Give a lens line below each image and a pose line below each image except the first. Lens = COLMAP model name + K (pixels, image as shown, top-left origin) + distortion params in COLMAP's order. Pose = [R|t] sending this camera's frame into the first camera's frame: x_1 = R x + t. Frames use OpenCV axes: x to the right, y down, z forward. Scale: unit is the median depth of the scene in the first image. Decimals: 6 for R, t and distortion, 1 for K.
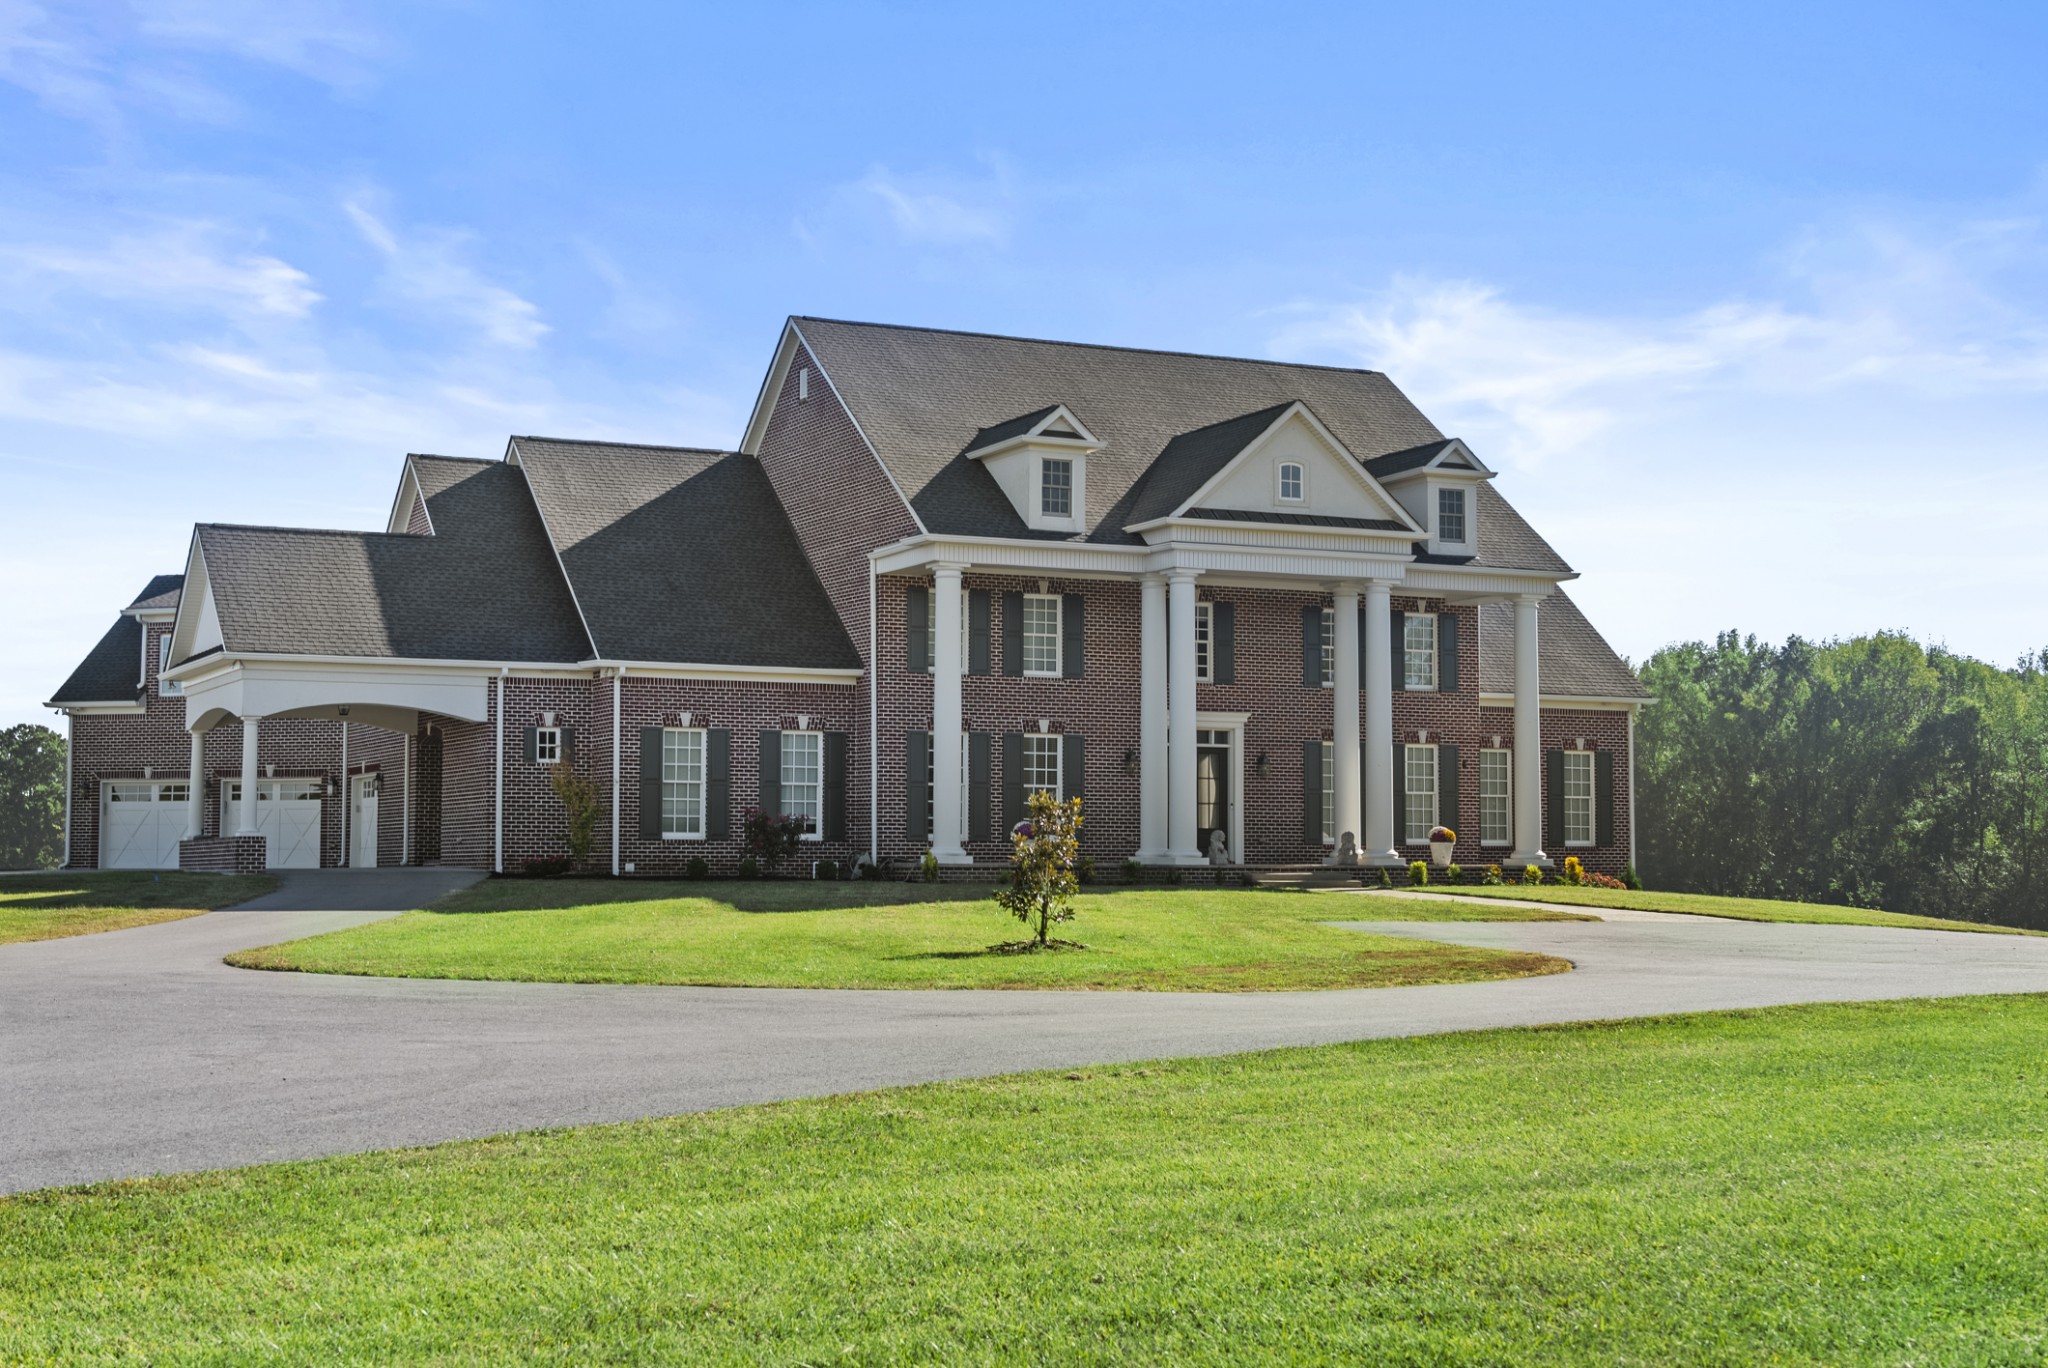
lens RADIAL K [[2815.0, 0, 1024.0], [0, 2815.0, 684.0], [0, 0, 1]] dist [0.071181, 0.066425]
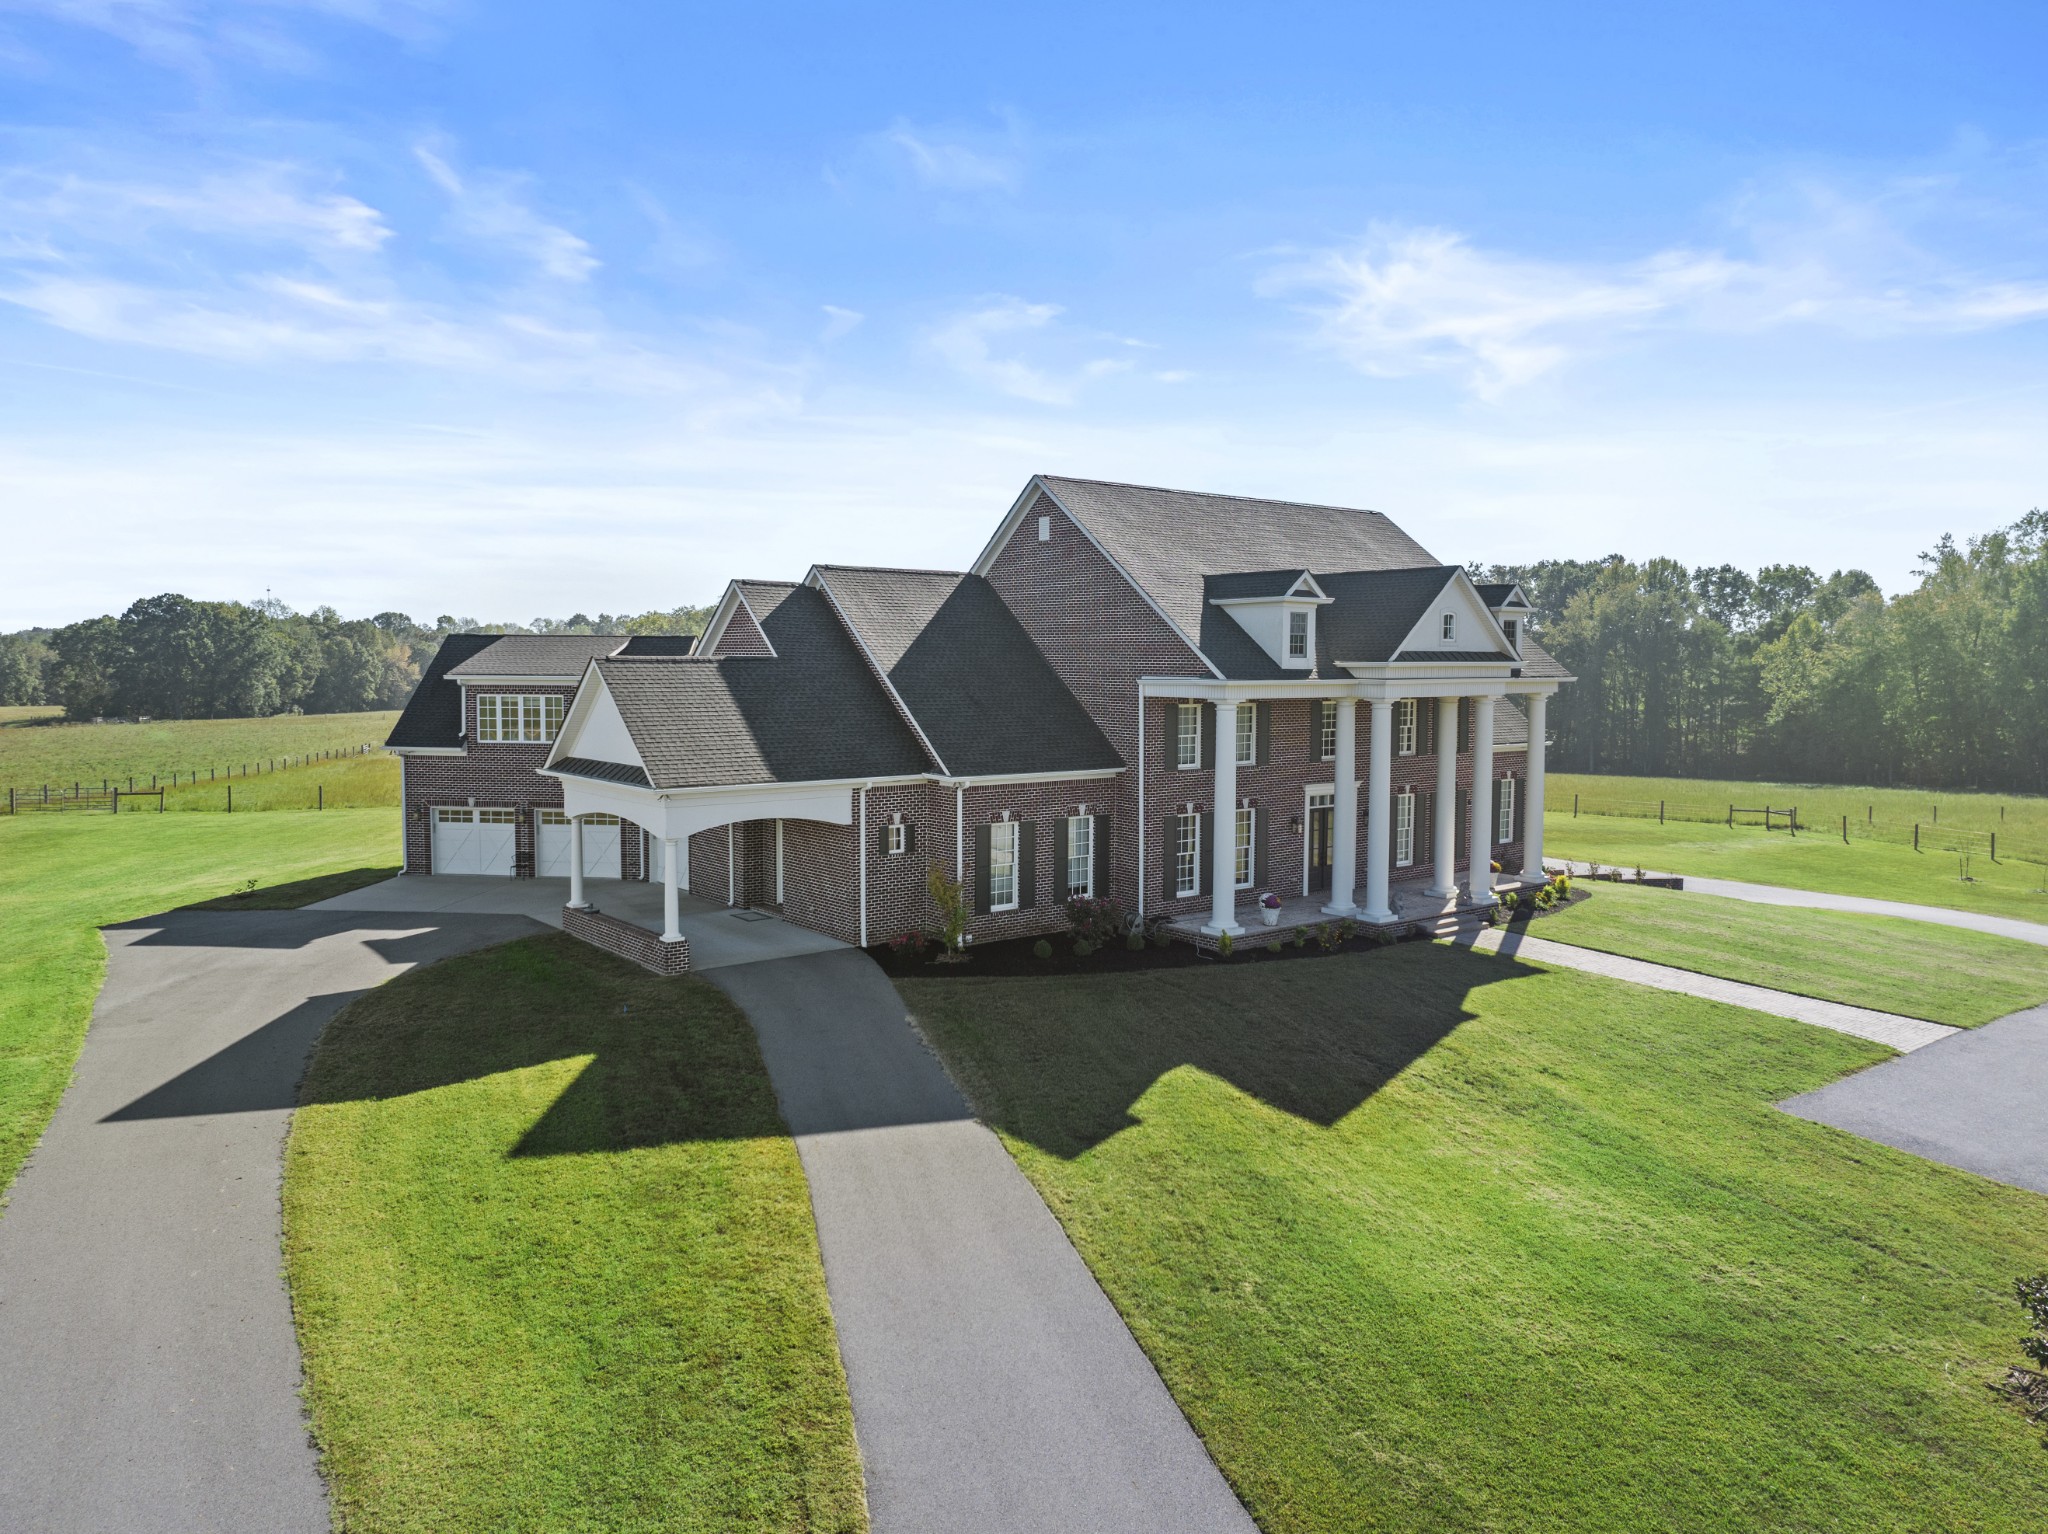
lens RADIAL K [[1425.8, 0, 1040.9], [0, 1425.8, 768.1], [0, 0, 1]] dist [-0.019052, -0.000631]
pose [[0.974419, -0.013969, 0.224304, -0.241336], [-0.019121, 0.989294, 0.144677, -0.098430], [-0.223924, -0.145265, 0.963720, 0.383294]]
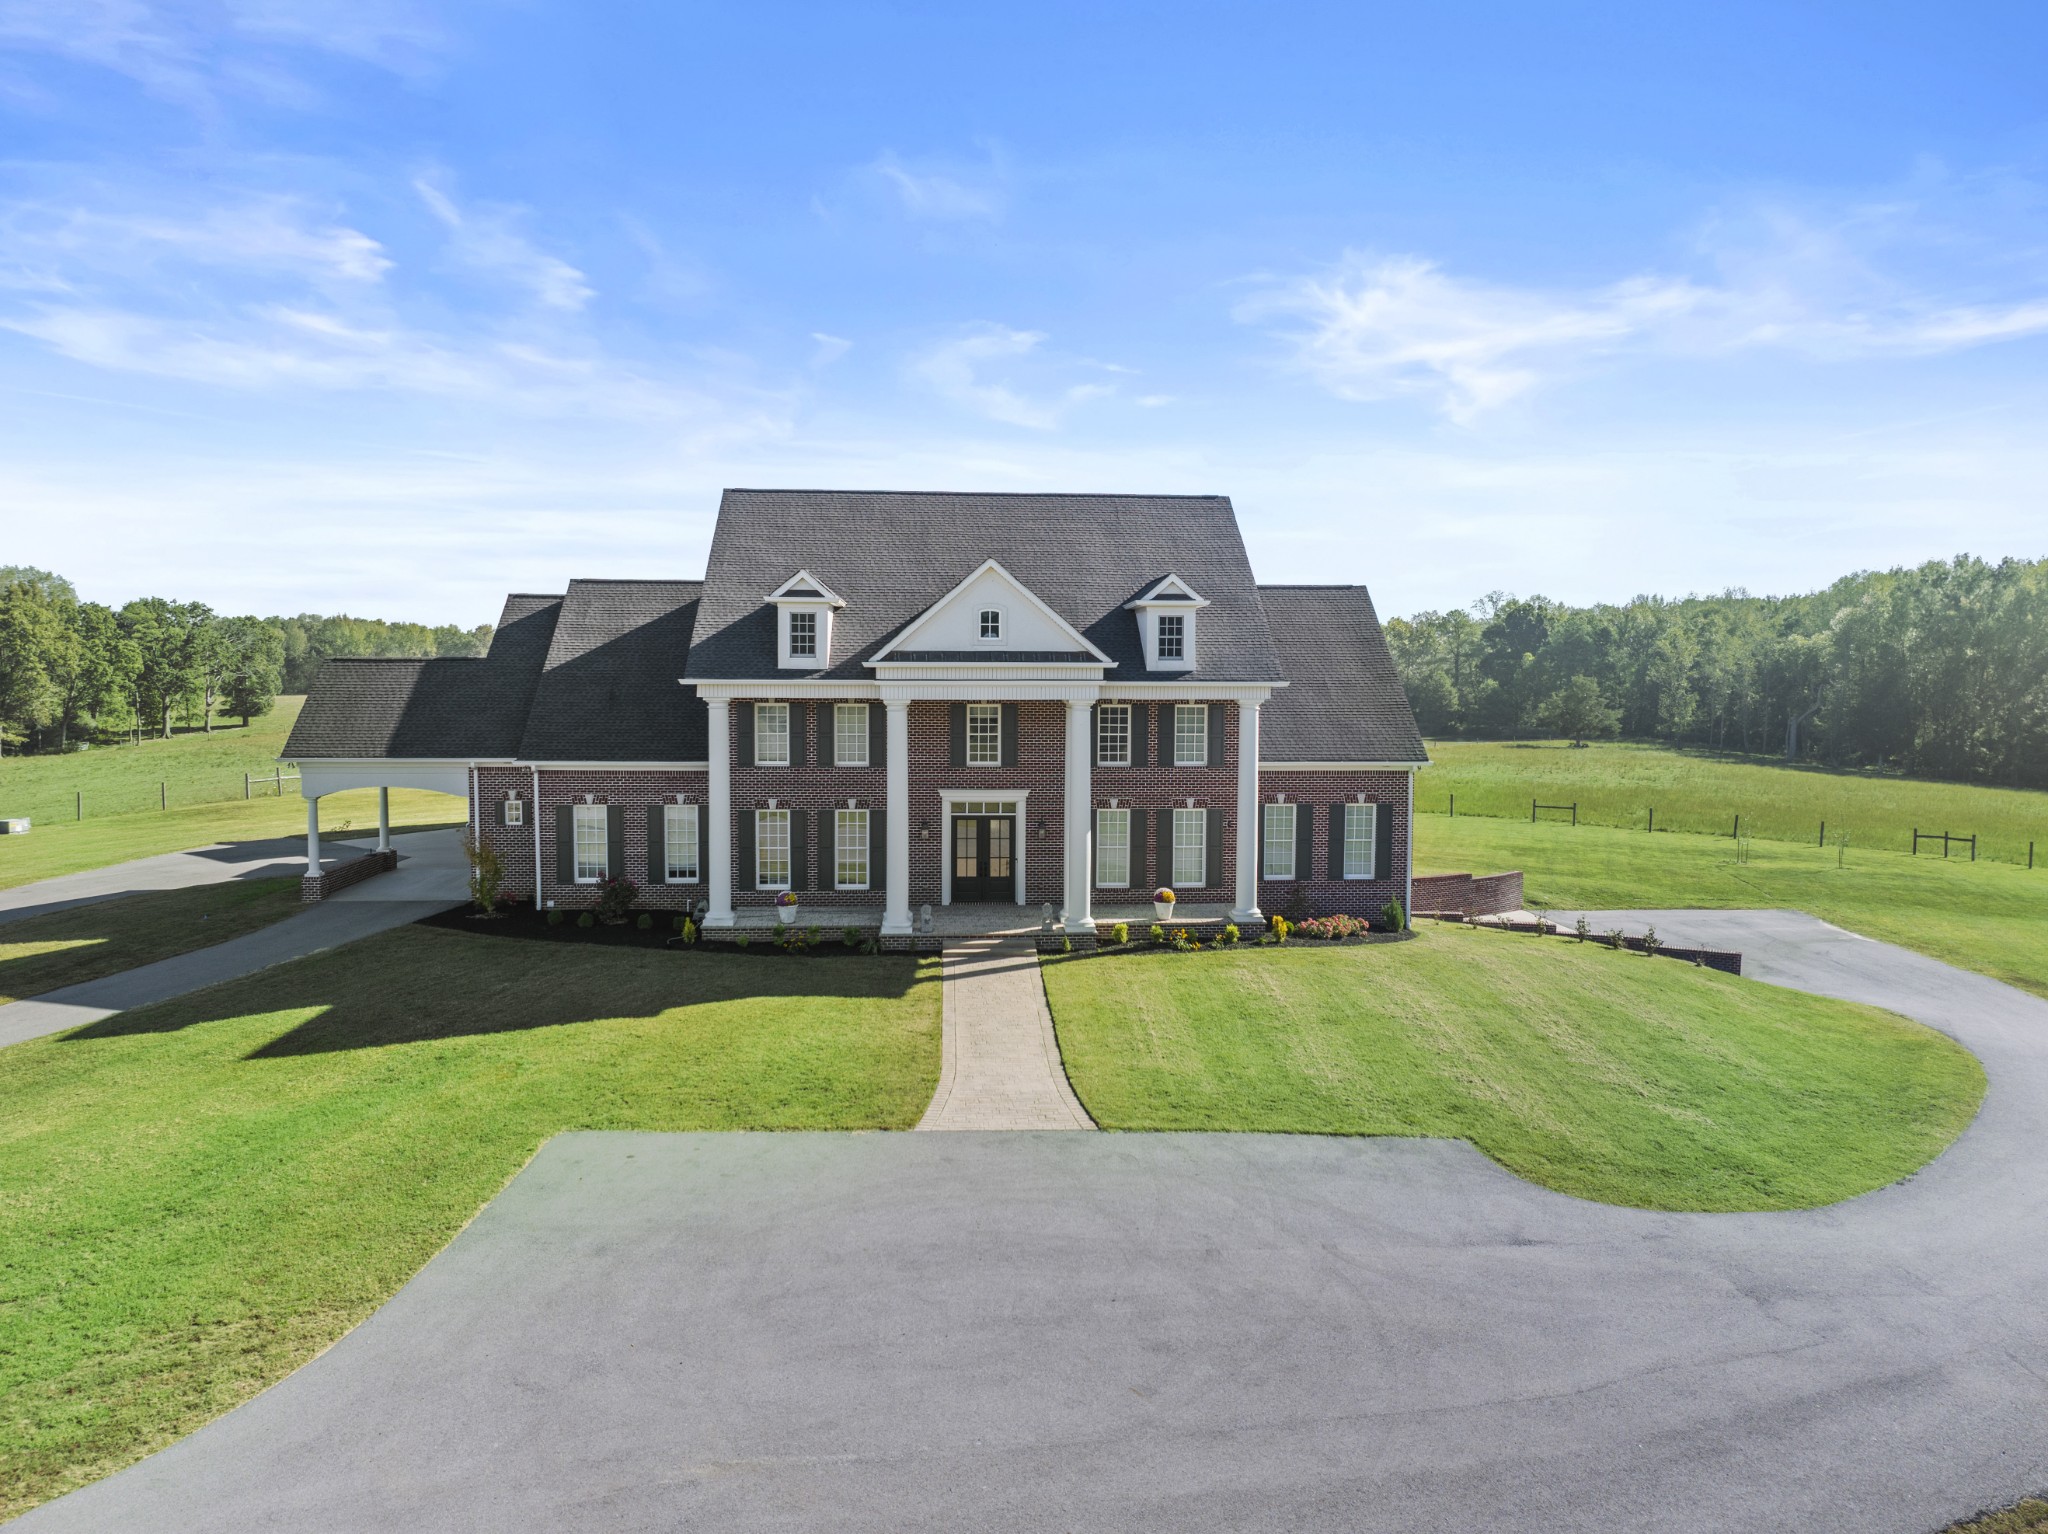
lens RADIAL K [[1425.8, 0, 1040.9], [0, 1425.8, 768.1], [0, 0, 1]] dist [-0.019052, -0.000631]
pose [[0.927717, 0.032838, -0.371836, 0.343890], [0.020574, 0.990111, 0.138770, -0.094379], [0.372716, -0.136389, 0.917868, 0.428159]]
